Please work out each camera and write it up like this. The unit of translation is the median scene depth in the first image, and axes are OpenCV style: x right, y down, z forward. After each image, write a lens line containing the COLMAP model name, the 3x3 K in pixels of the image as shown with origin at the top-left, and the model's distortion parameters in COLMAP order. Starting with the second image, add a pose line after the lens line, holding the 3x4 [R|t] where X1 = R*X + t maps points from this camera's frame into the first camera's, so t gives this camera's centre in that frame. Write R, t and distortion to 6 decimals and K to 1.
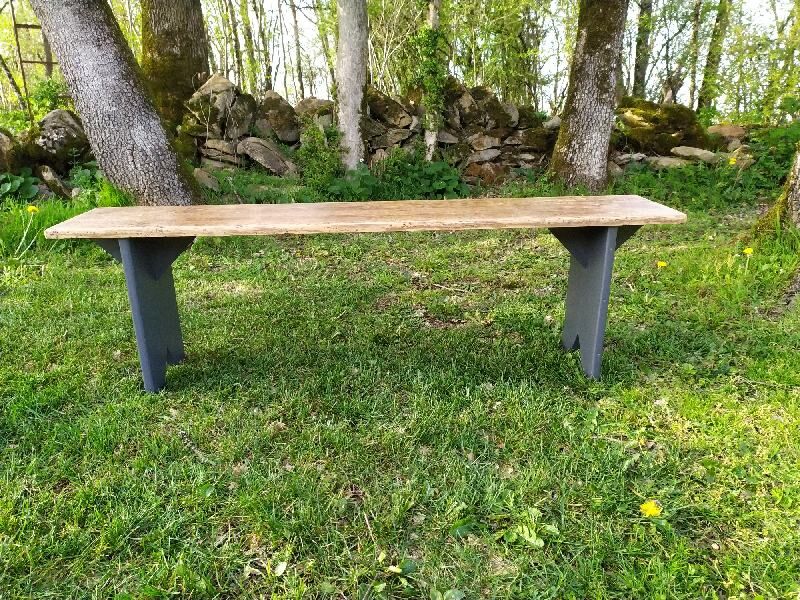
lens RADIAL K [[594.8, 0, 400.0], [0, 594.8, 306.9], [0, 0, 1]] dist [0.043655, -0.039512]
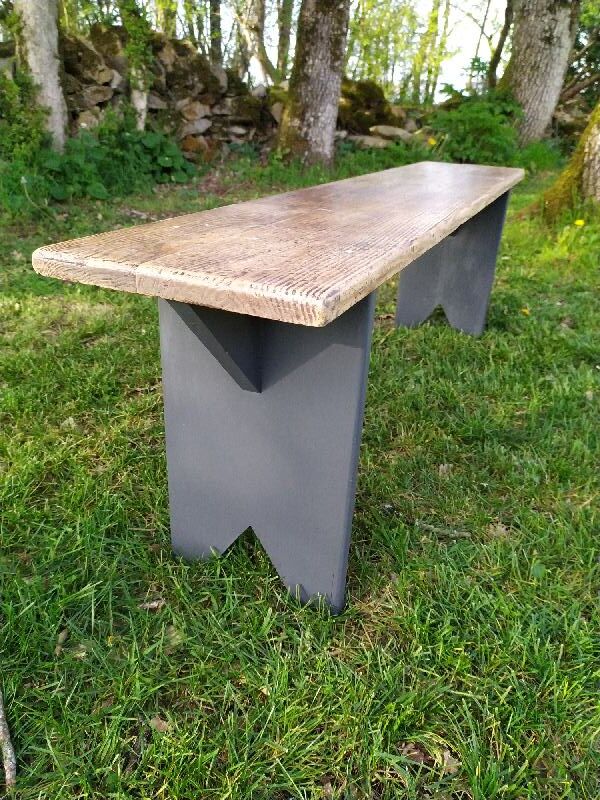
lens RADIAL K [[594.8, 0, 292.0], [0, 594.8, 401.8], [0, 0, 1]] dist [0.043655, -0.039512]
pose [[0.861177, -0.179989, 0.475372, -0.255036], [0.097207, 0.976265, 0.193541, -0.020811], [-0.498924, -0.120464, 0.858233, 0.152210]]
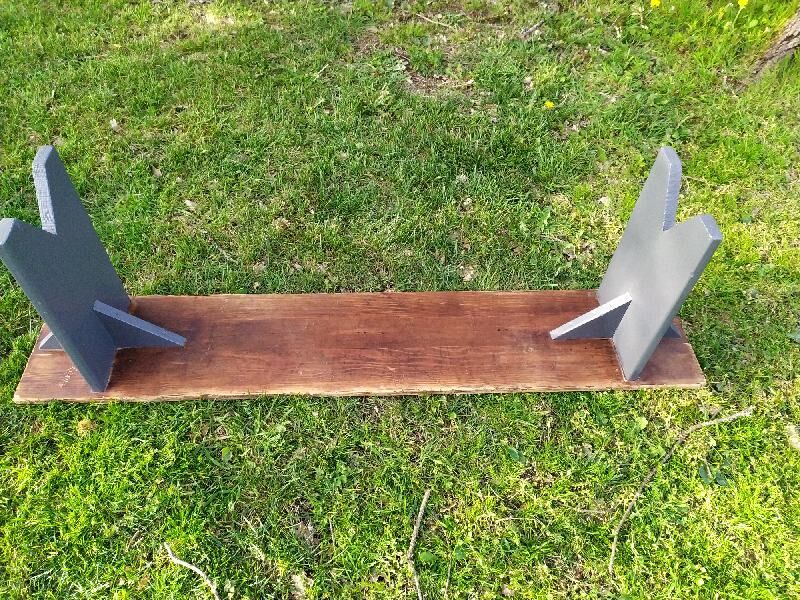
lens RADIAL K [[594.8, 0, 399.2], [0, 594.8, 306.3], [0, 0, 1]] dist [0.043655, -0.039512]
pose [[0.998792, 0.004207, 0.048954, -0.010369], [-0.030462, 0.834765, 0.549764, -0.111694], [-0.038553, -0.550591, 0.833884, -0.032073]]
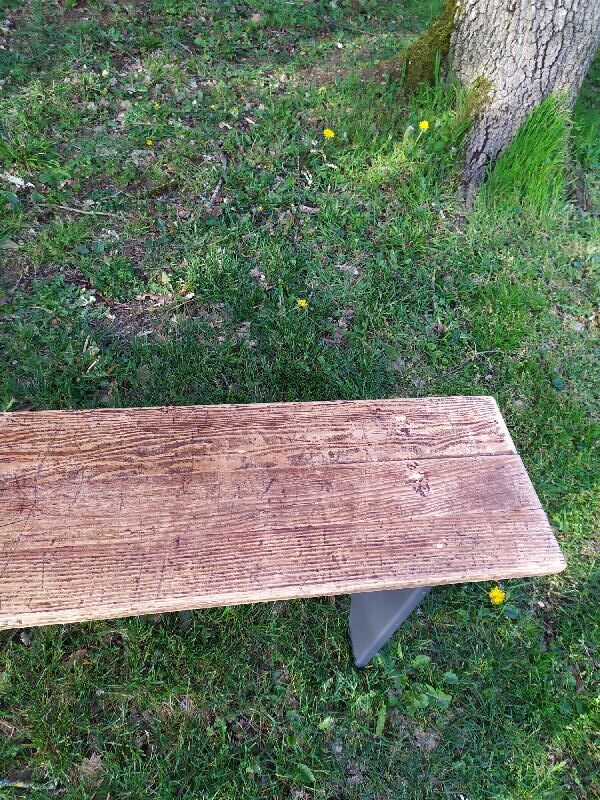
lens RADIAL K [[594.8, 0, 294.3], [0, 594.8, 396.8], [0, 0, 1]] dist [0.043655, -0.039512]
pose [[0.823561, -0.361782, 0.436876, -0.066866], [0.034025, 0.800316, 0.598612, -0.173689], [-0.566206, -0.478129, 0.671419, 0.172055]]
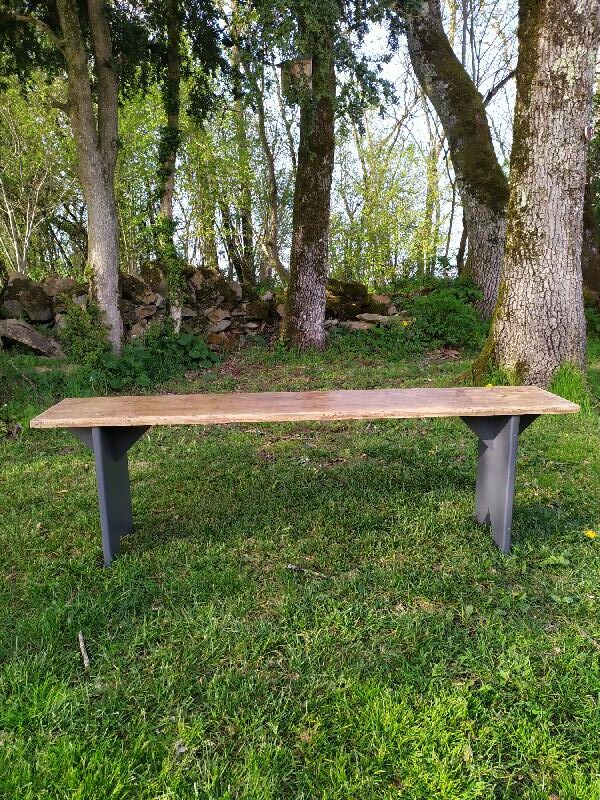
lens RADIAL K [[594.8, 0, 295.1], [0, 594.8, 402.0], [0, 0, 1]] dist [0.043655, -0.039512]
pose [[0.884794, -0.103002, 0.454456, -0.296410], [0.148773, 0.986665, -0.066023, -0.015394], [-0.441595, 0.126028, 0.888319, -0.062366]]
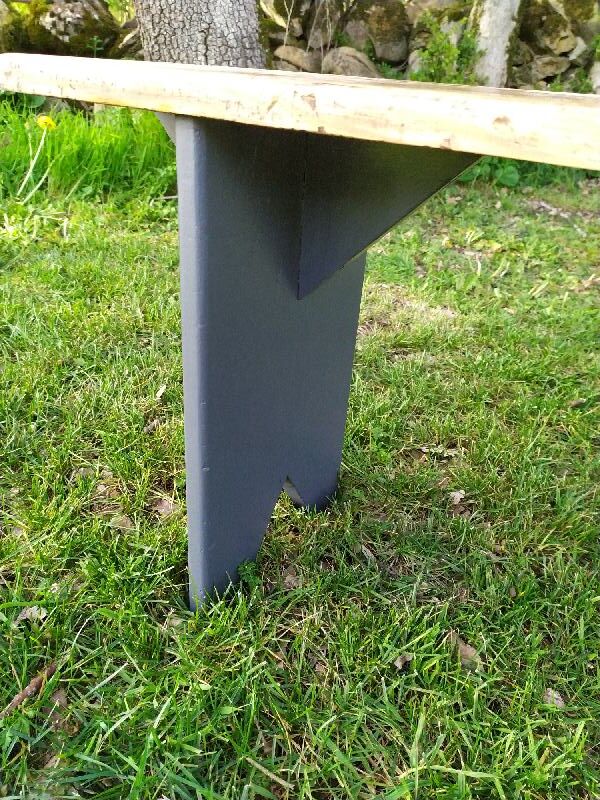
lens RADIAL K [[594.8, 0, 297.3], [0, 594.8, 401.0], [0, 0, 1]] dist [0.043655, -0.039512]
pose [[0.989010, 0.129699, -0.070970, -0.202724], [-0.113960, 0.974571, 0.192937, -0.023441], [0.094189, -0.182729, 0.978641, 0.271363]]
